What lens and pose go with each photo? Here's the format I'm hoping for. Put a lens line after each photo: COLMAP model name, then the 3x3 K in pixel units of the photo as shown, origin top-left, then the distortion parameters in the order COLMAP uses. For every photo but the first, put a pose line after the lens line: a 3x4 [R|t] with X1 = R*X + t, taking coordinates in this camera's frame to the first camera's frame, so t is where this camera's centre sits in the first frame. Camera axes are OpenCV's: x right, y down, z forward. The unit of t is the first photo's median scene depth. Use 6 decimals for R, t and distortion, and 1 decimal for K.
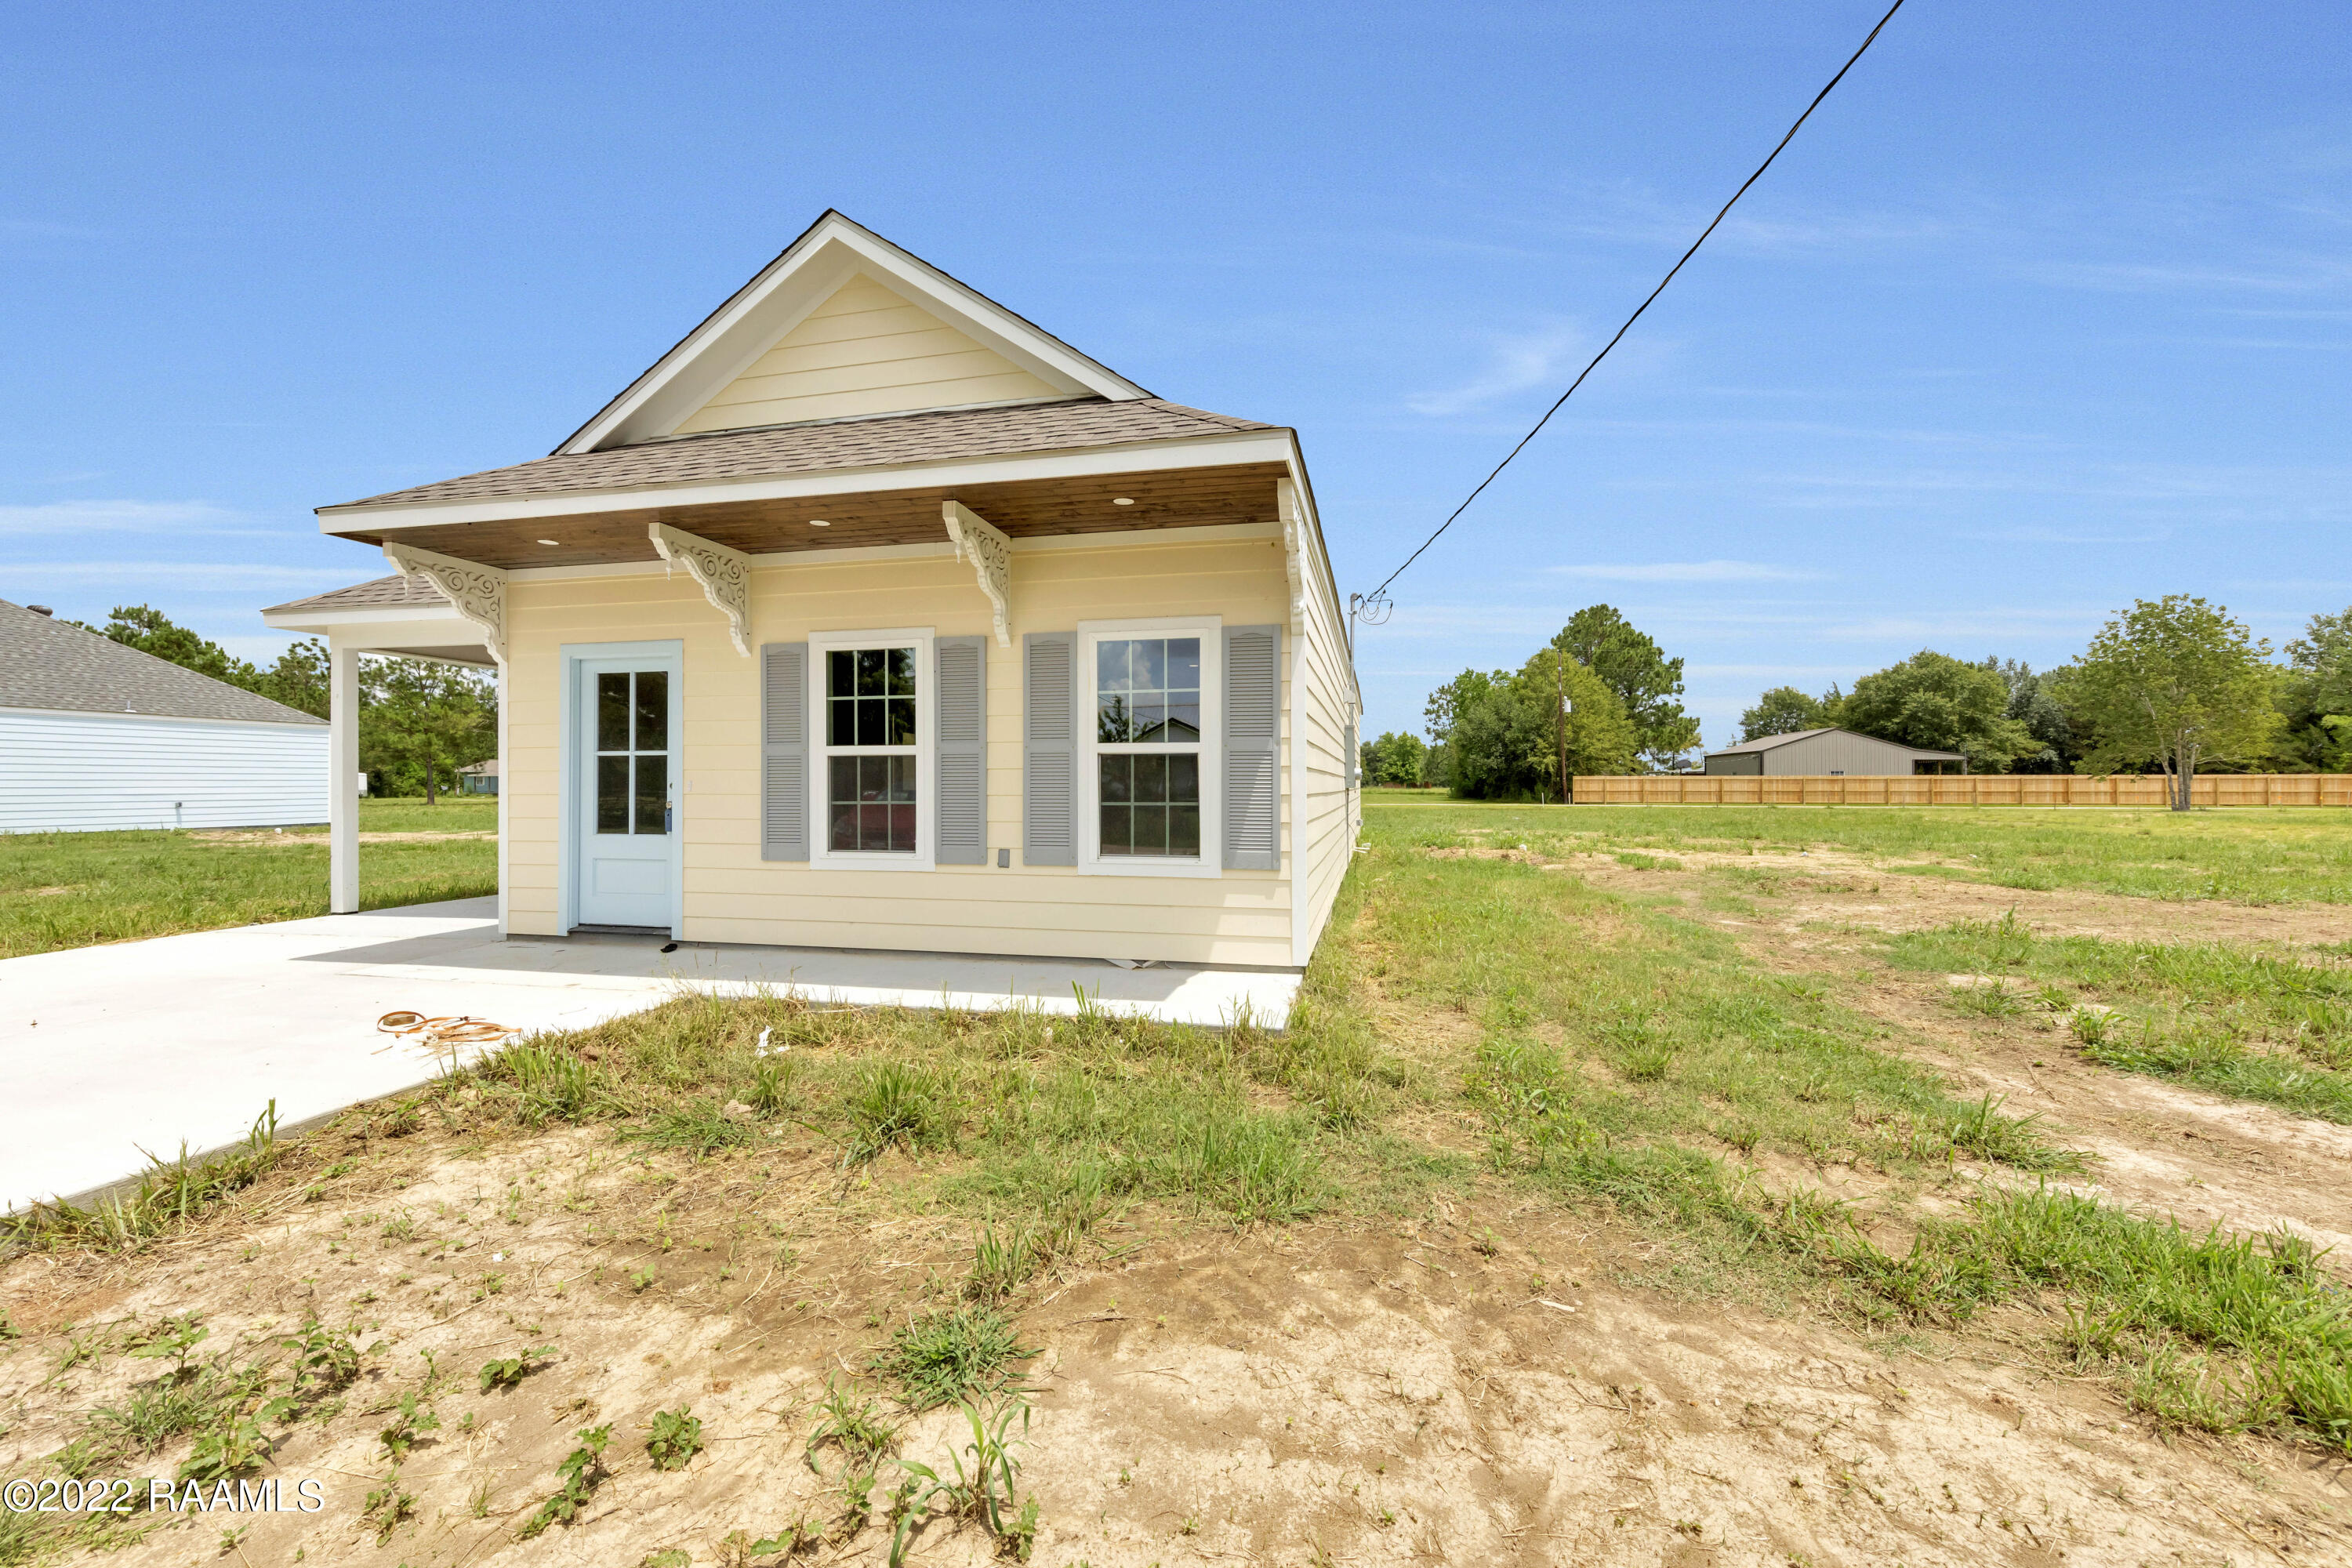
lens RADIAL K [[925.4, 0, 1177.8], [0, 925.4, 779.9], [0, 0, 1]] dist [0.005933, -0.000186]
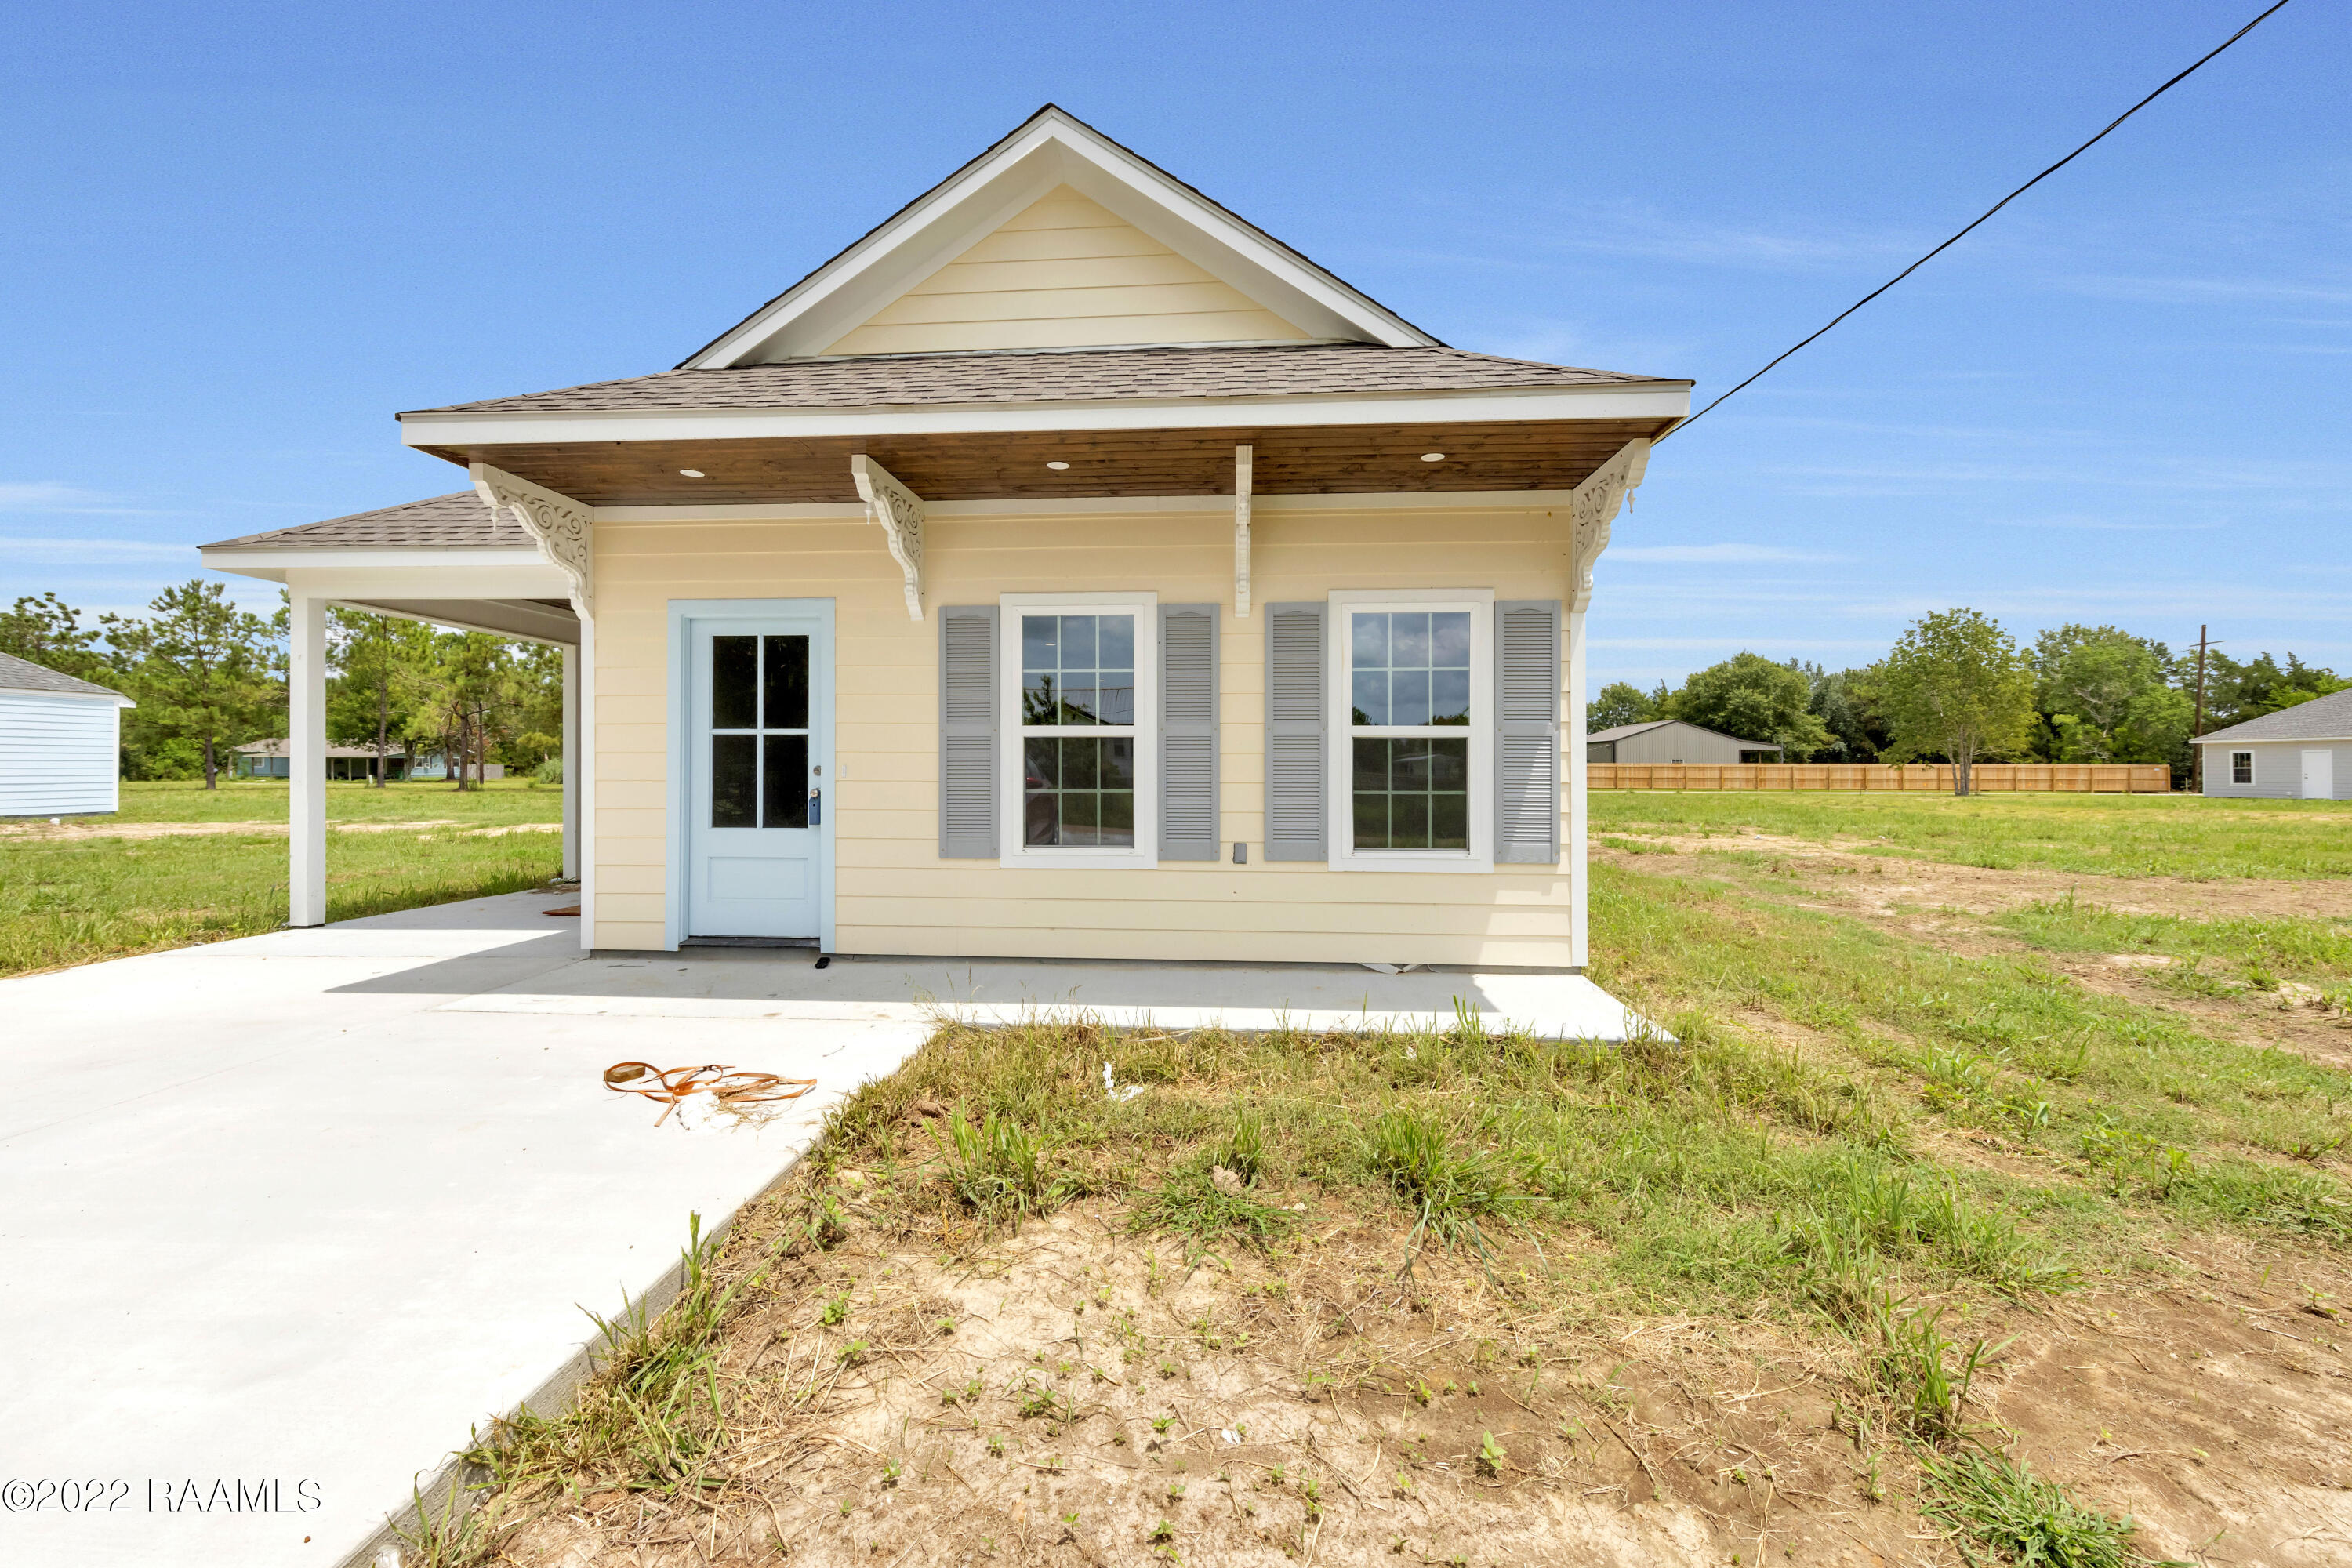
lens RADIAL K [[917.2, 0, 1179.5], [0, 917.2, 765.9], [0, 0, 1]] dist [0.005312, -0.000074]
pose [[0.988517, 0.004328, 0.151050, -0.341055], [-0.004480, 0.999990, 0.000668, -0.000085], [-0.151046, -0.001338, 0.988526, 0.120618]]
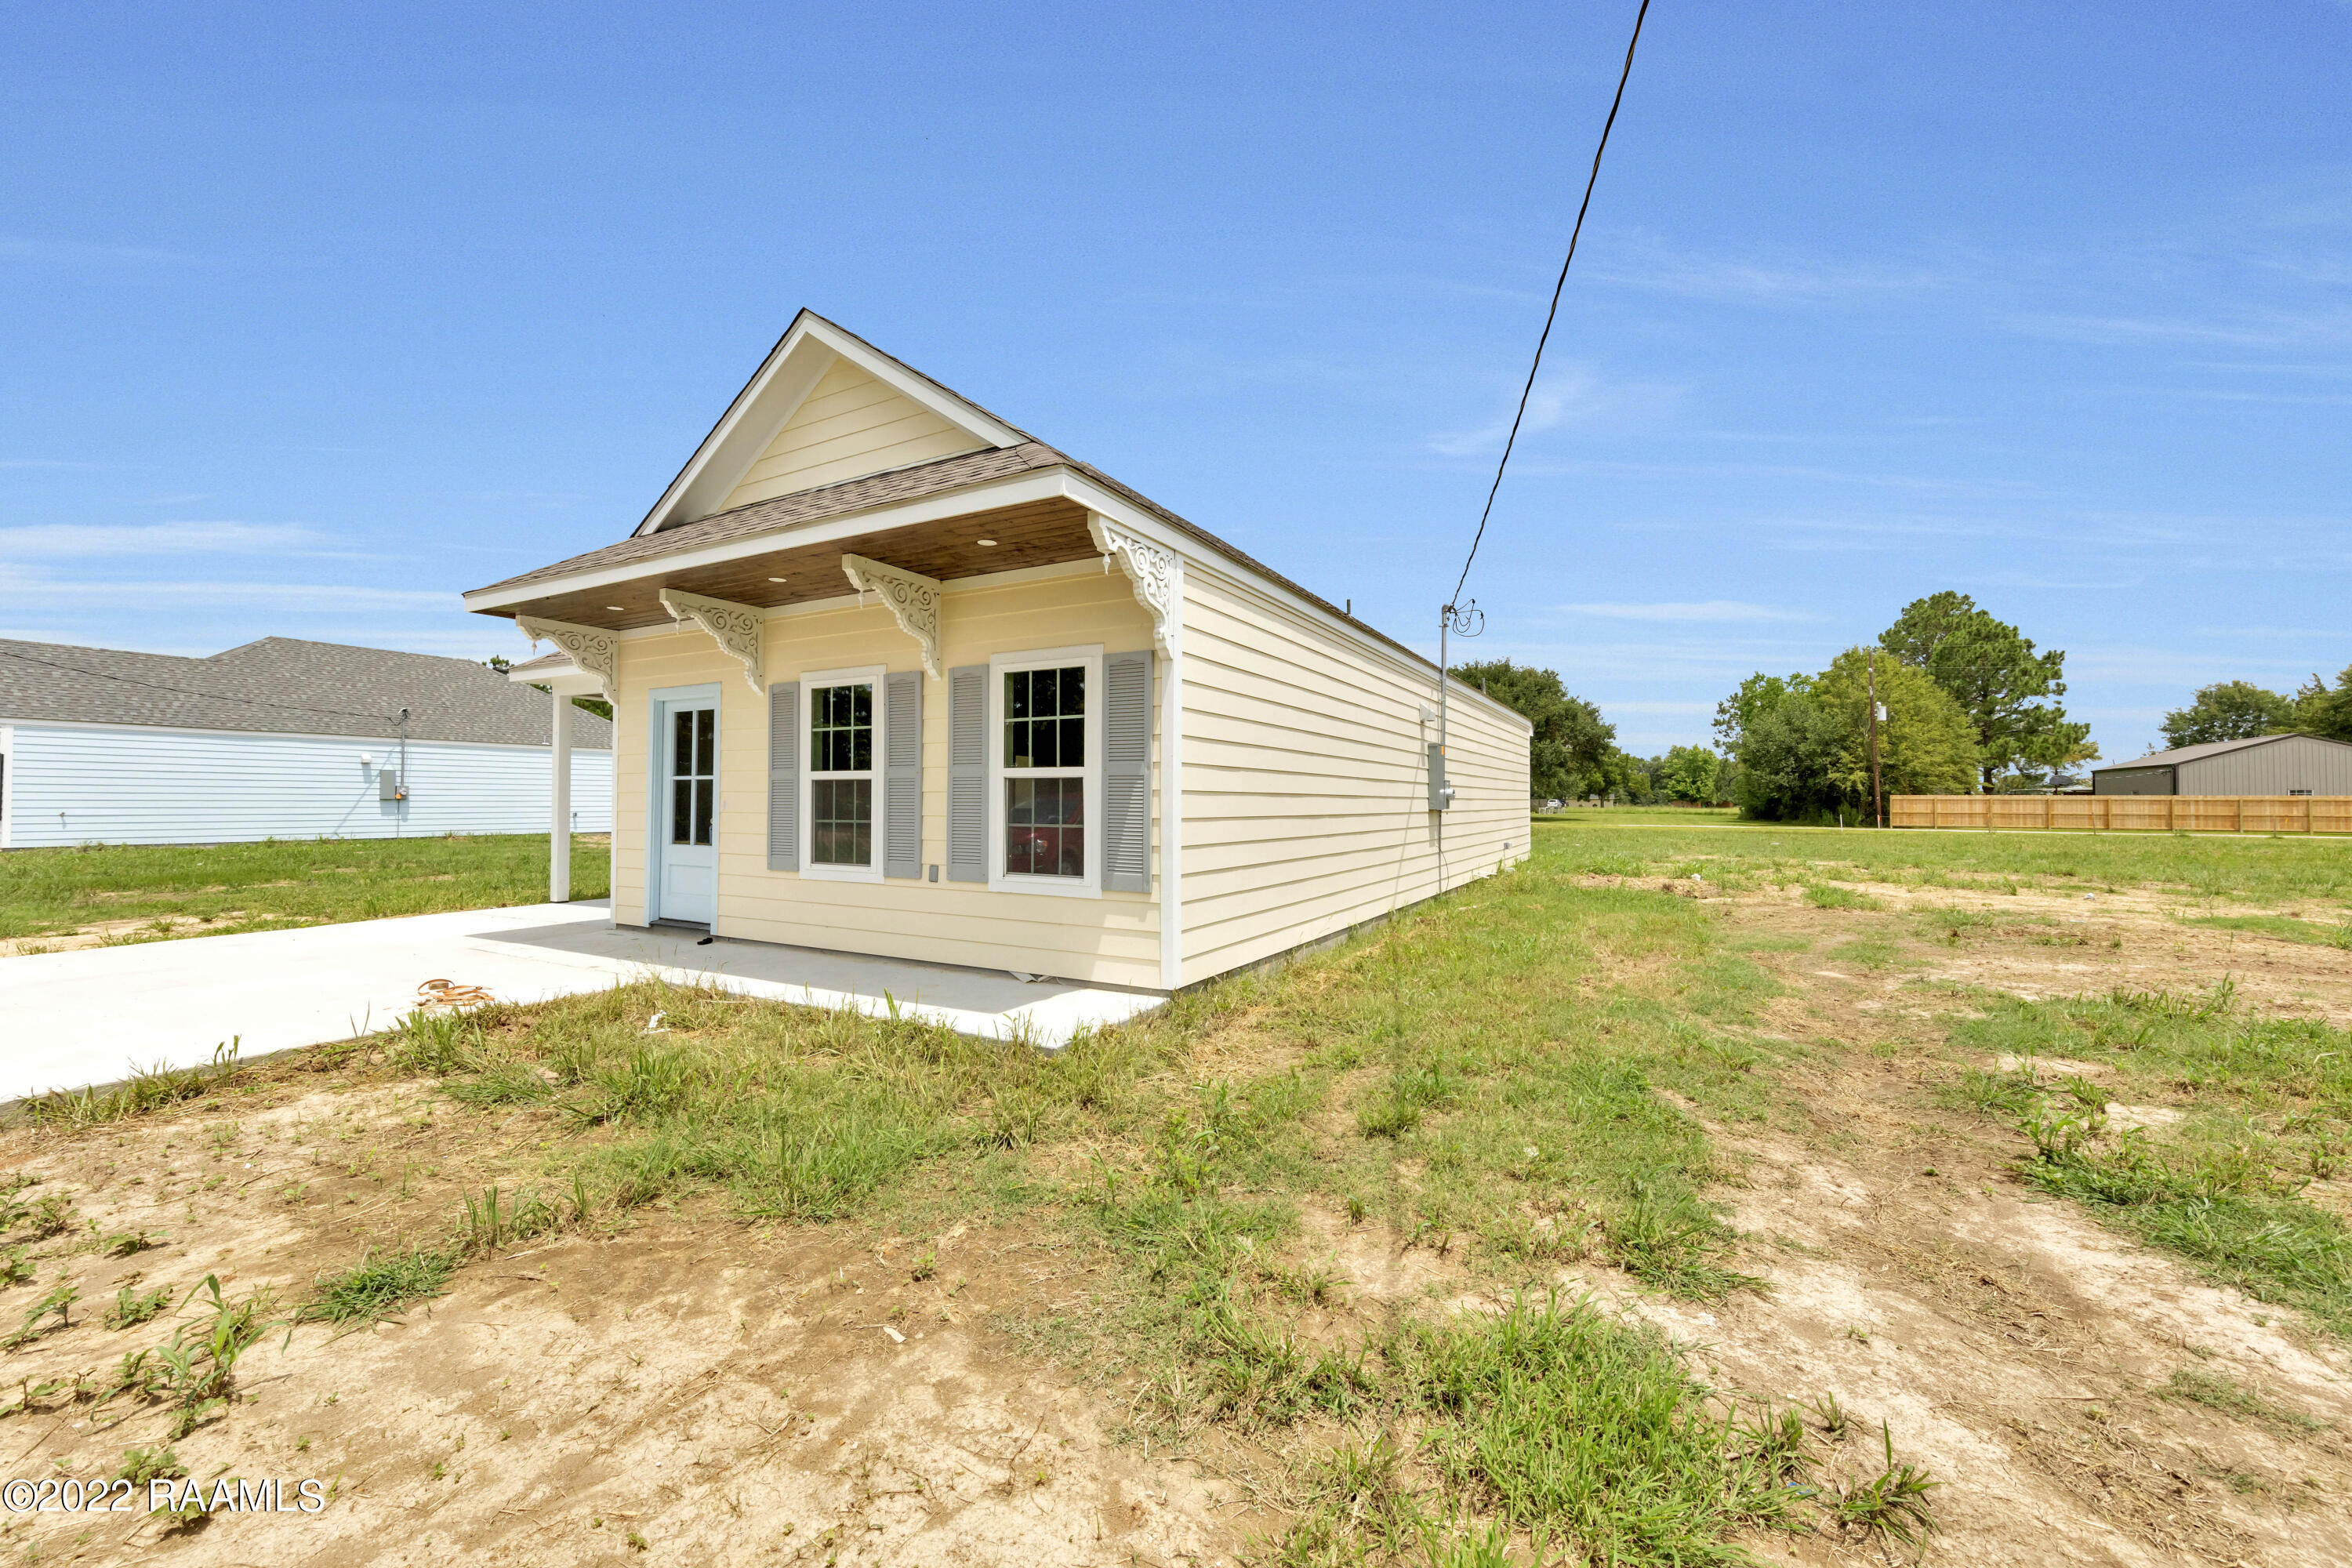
lens RADIAL K [[911.2, 0, 1176.0], [0, 911.2, 784.0], [0, 0, 1]] dist [0.006202, -0.000214]
pose [[0.957724, -0.000562, -0.287687, 0.354480], [-0.003481, 0.999902, -0.013542, -0.006938], [0.287667, 0.013971, 0.957629, 0.046111]]
